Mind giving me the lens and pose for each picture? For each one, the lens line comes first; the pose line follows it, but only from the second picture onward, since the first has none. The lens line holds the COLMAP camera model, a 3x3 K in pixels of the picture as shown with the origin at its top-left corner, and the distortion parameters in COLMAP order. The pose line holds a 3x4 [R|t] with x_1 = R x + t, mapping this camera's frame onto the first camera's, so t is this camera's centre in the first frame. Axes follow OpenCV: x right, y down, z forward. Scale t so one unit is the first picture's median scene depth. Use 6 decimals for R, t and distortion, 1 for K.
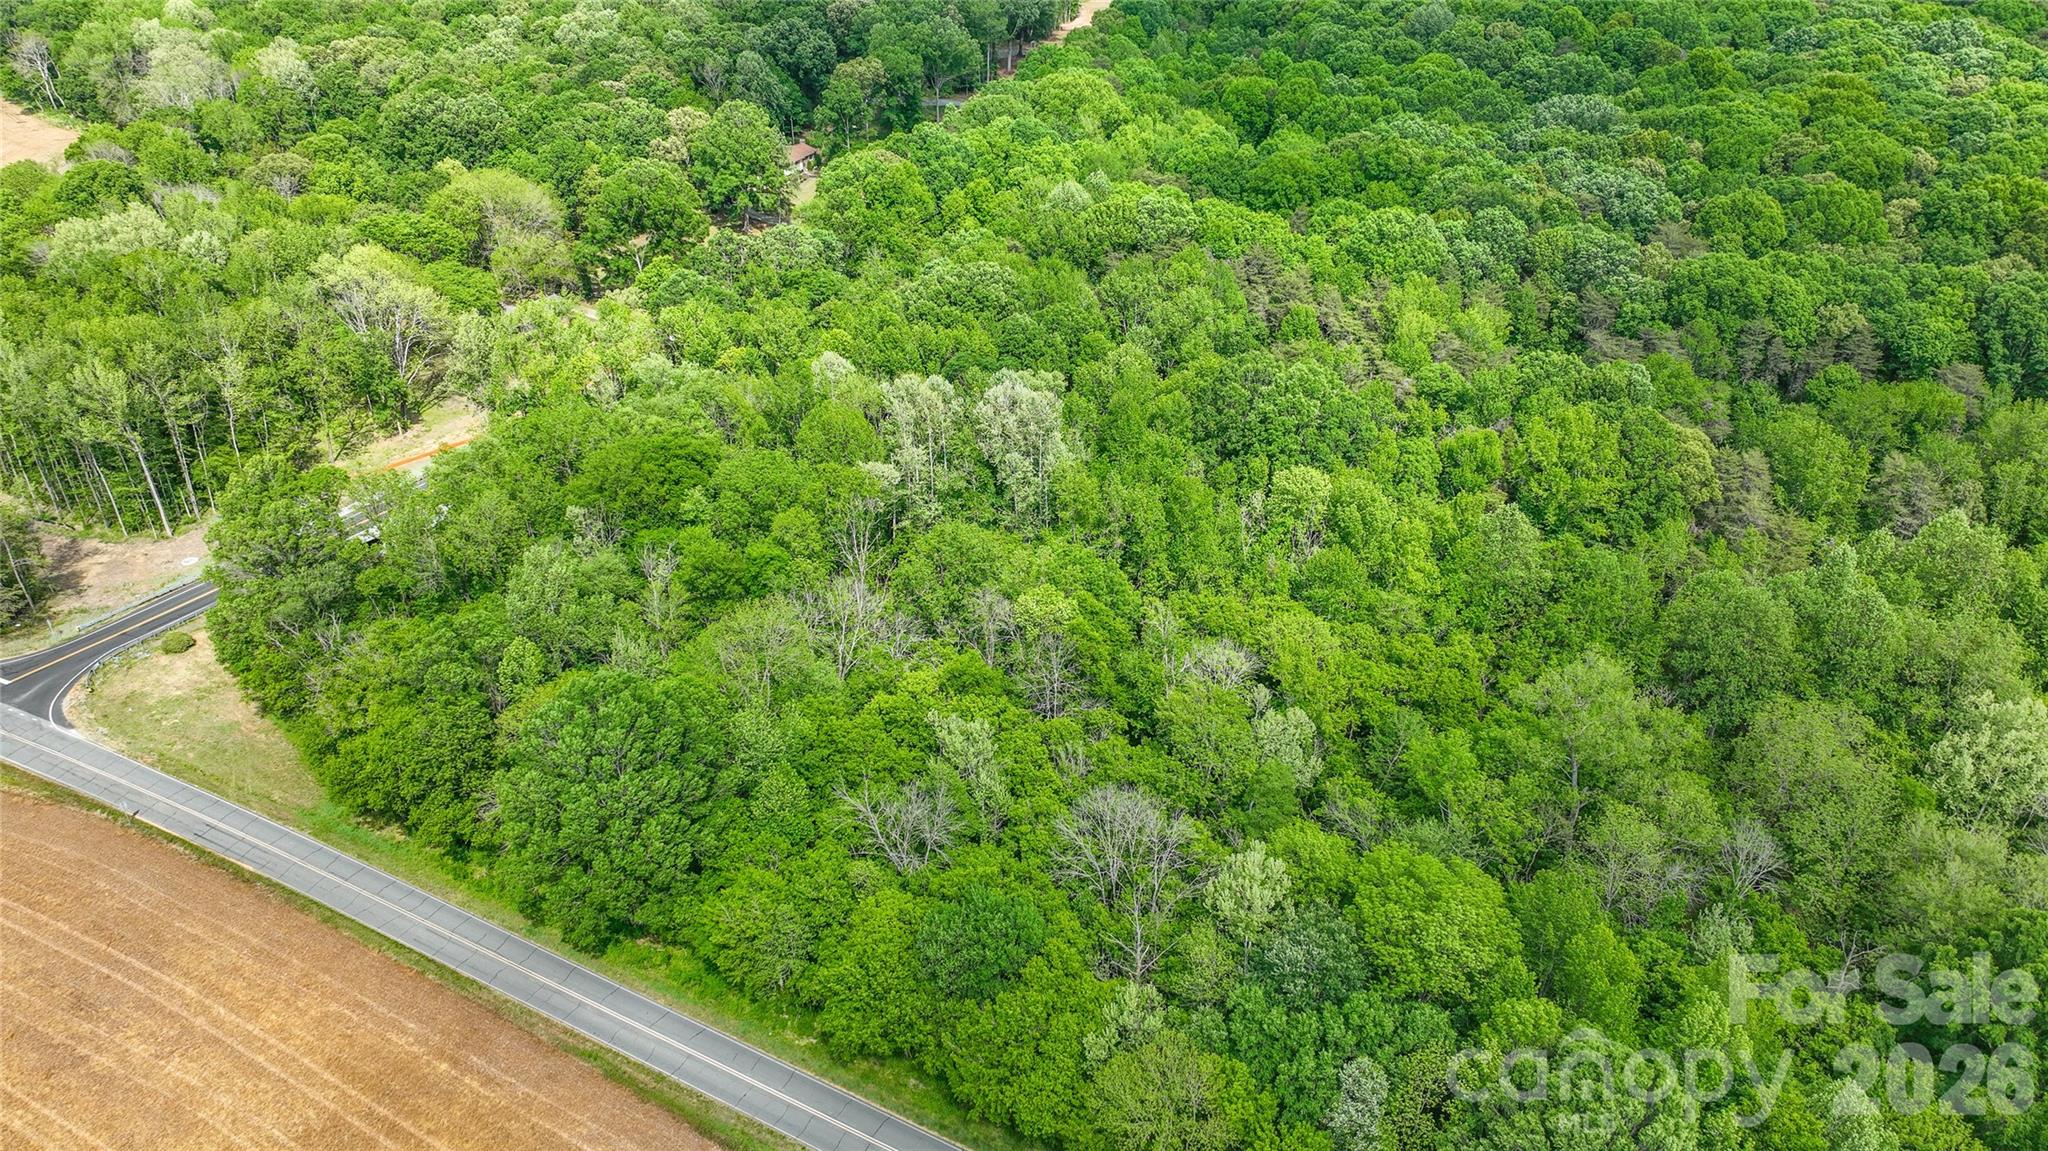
lens RADIAL K [[1410.4, 0, 1024.0], [0, 1410.4, 575.5], [0, 0, 1]] dist [-0.006444, 0.019620]
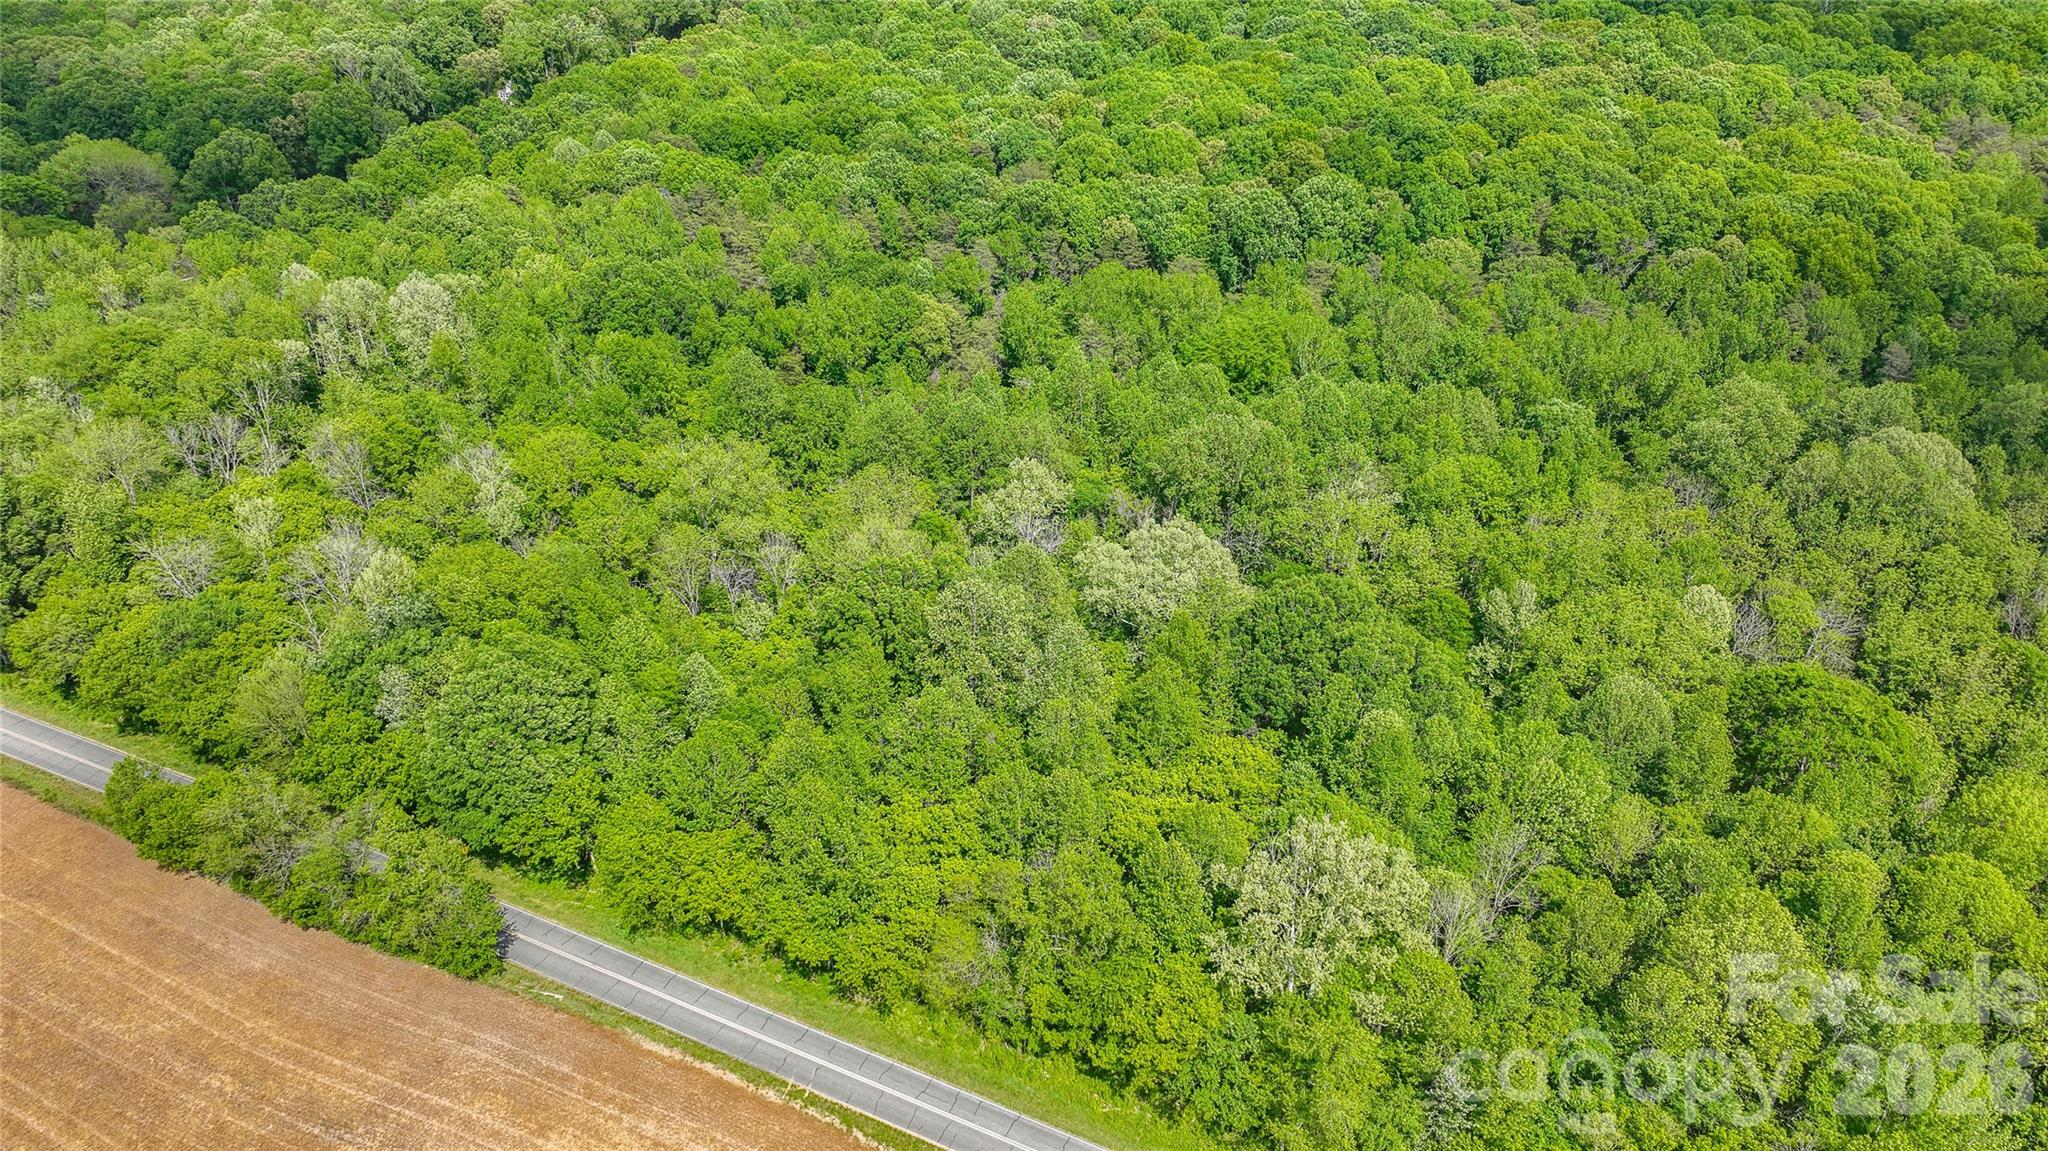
lens RADIAL K [[1410.4, 0, 1024.0], [0, 1410.4, 575.5], [0, 0, 1]] dist [-0.006444, 0.019620]
pose [[0.997932, -0.023219, 0.059935, 0.409025], [0.024744, 0.999386, -0.024826, 0.155512], [-0.059322, 0.026258, 0.997894, -0.235994]]
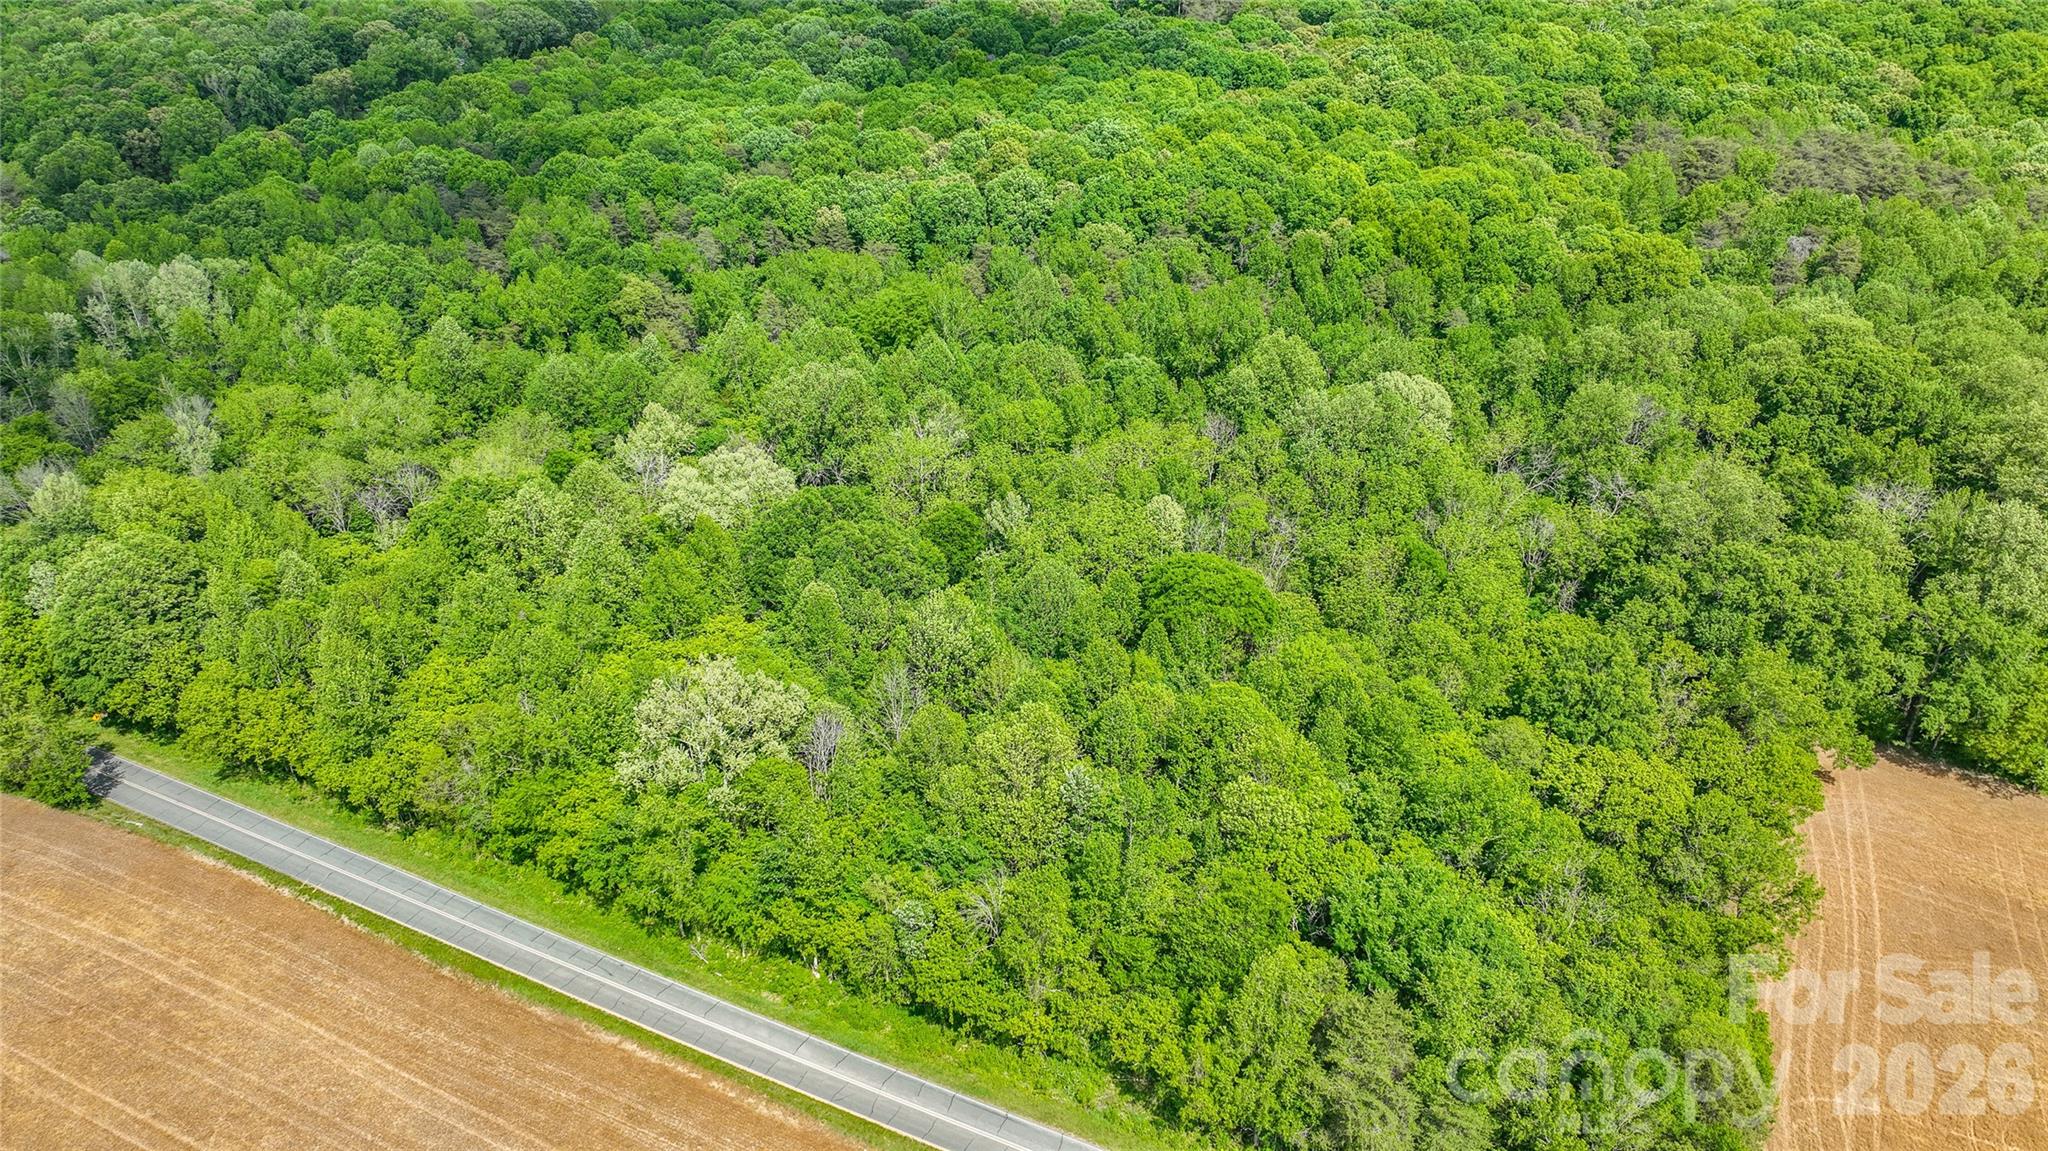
lens RADIAL K [[1381.2, 0, 1024.0], [0, 1381.2, 575.5], [0, 0, 1]] dist [0.000240, 0.004123]
pose [[0.997868, -0.027495, 0.059195, 0.674666], [0.029798, 0.998818, -0.038390, 0.232534], [-0.058069, 0.040072, 0.997508, -0.369621]]
